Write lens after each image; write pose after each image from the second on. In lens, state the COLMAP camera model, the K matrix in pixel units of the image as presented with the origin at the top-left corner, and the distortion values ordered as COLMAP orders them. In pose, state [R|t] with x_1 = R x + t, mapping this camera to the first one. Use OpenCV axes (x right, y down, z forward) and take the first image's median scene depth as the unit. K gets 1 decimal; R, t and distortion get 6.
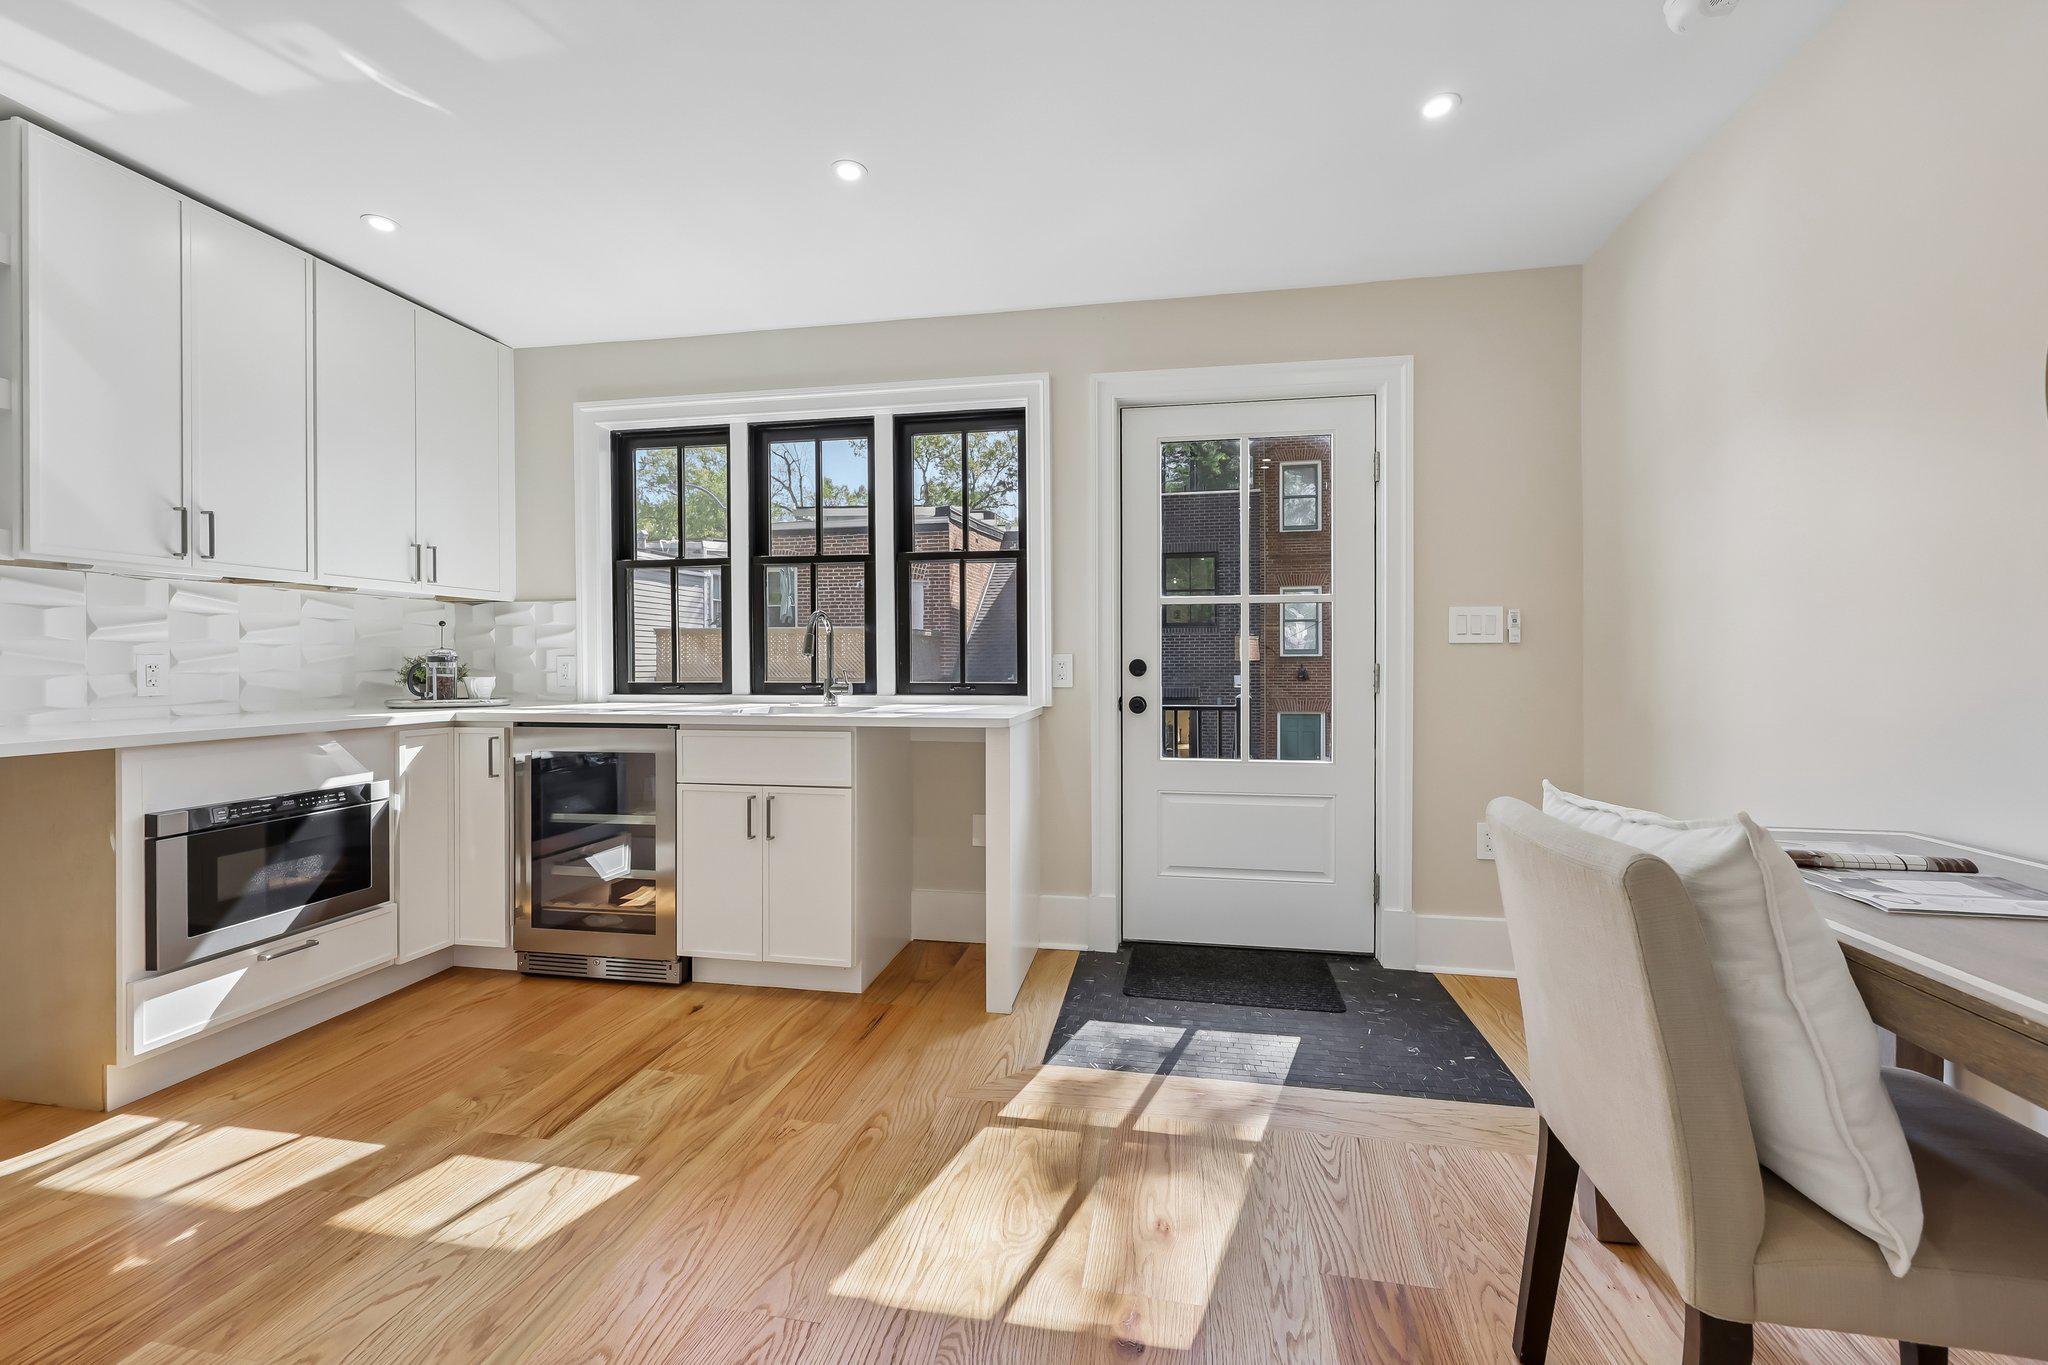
lens RADIAL K [[828.1, 0, 1026.3], [0, 828.1, 671.1], [0, 0, 1]] dist [0.000238, 0.000335]
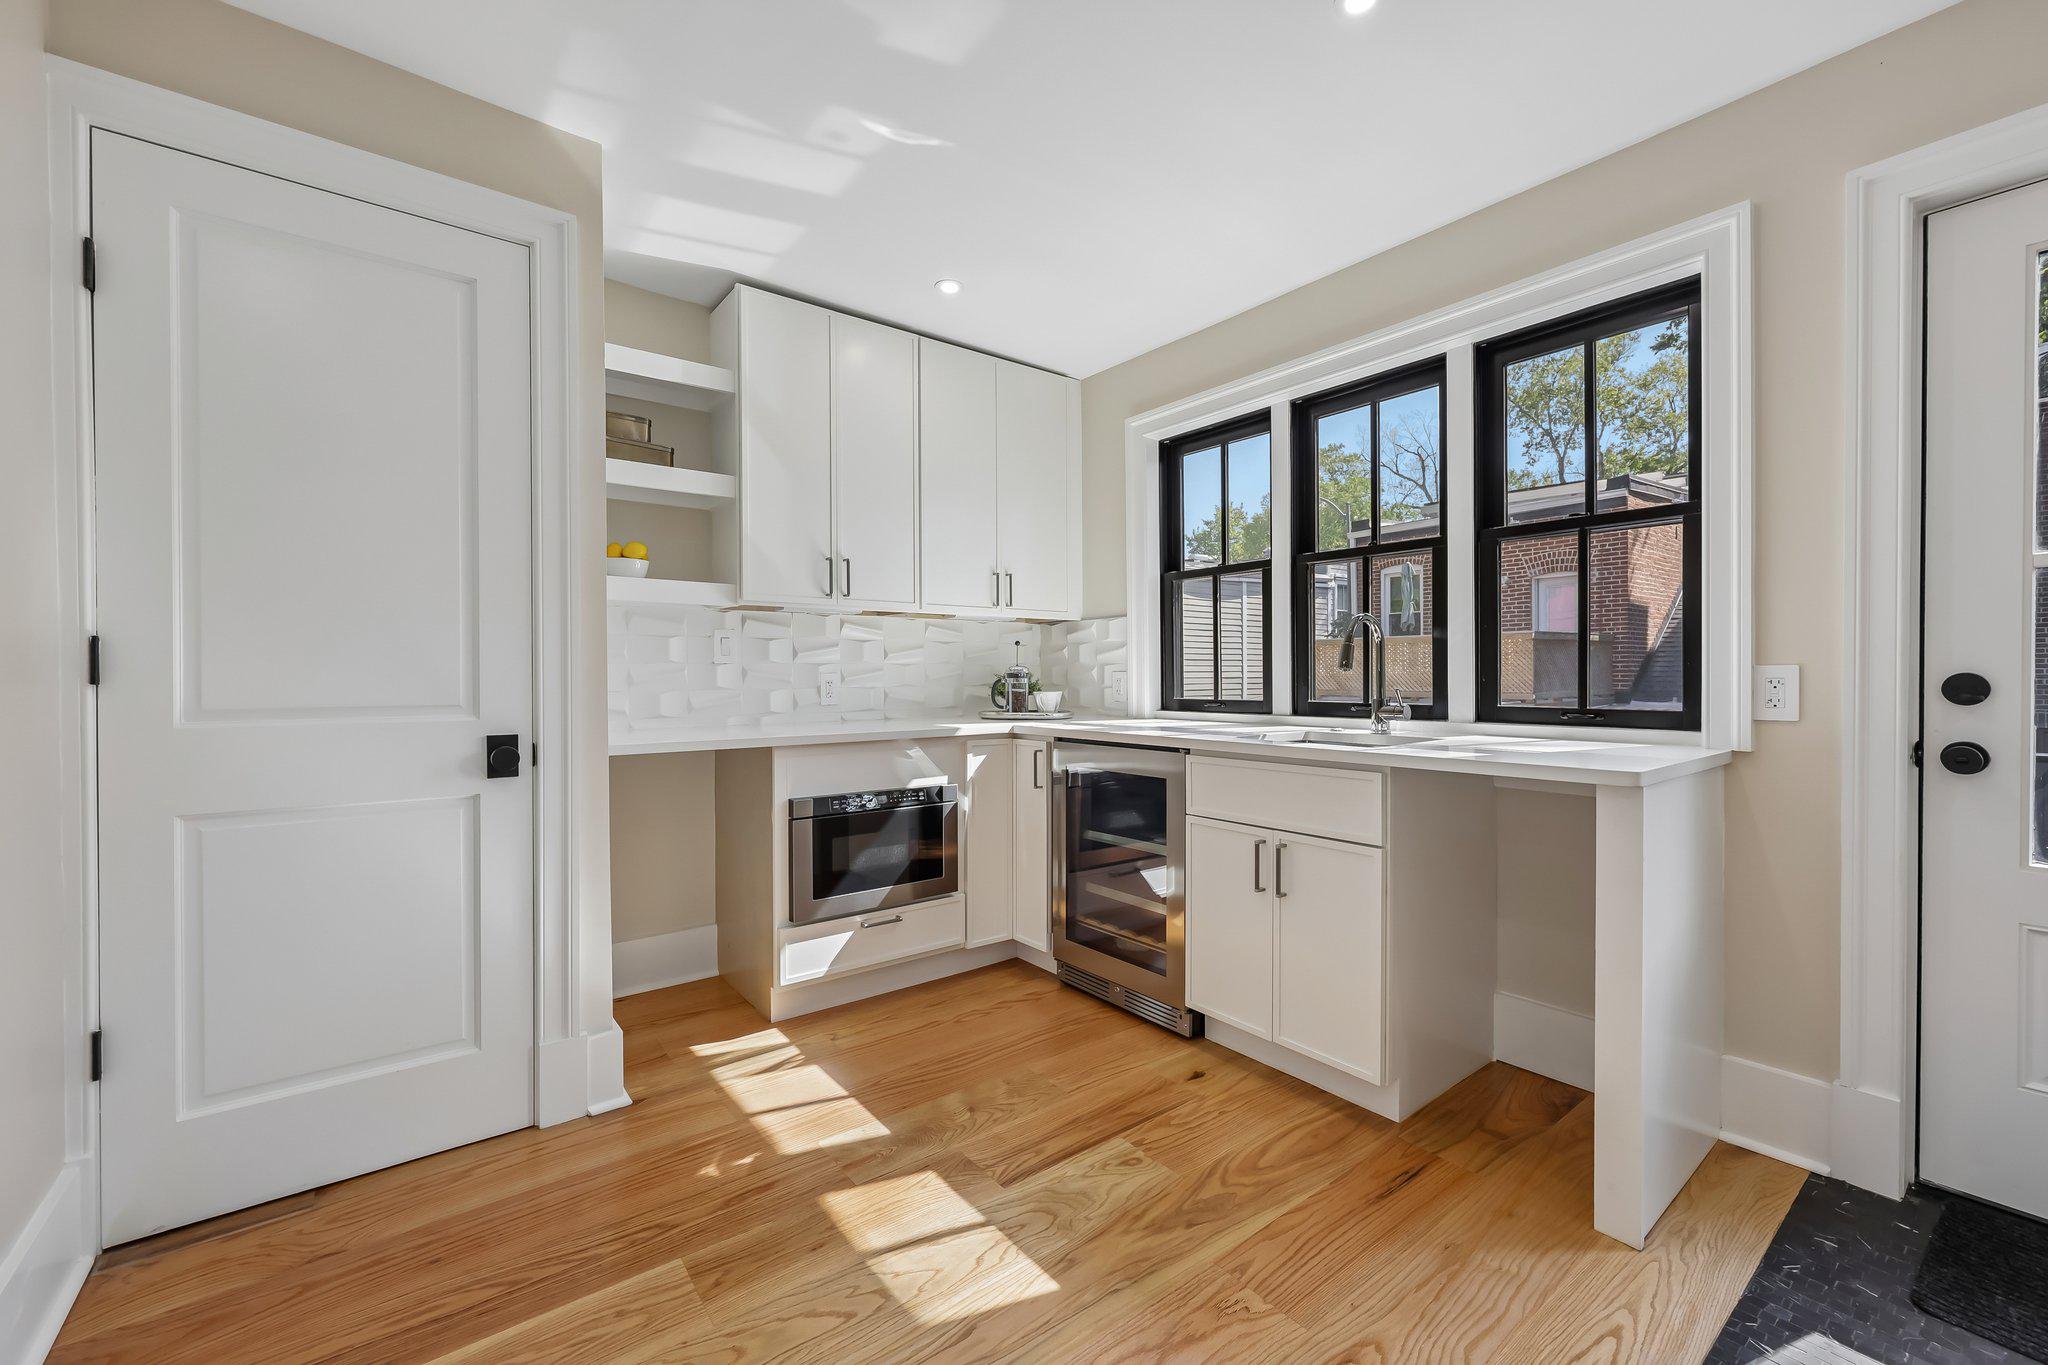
lens RADIAL K [[828.1, 0, 1023.4], [0, 828.1, 687.7], [0, 0, 1]] dist [0.000238, 0.000335]
pose [[0.744579, 0.008197, -0.667484, 0.043373], [-0.004046, 0.999962, 0.007767, -0.007726], [0.667522, -0.003082, 0.744584, 0.214499]]
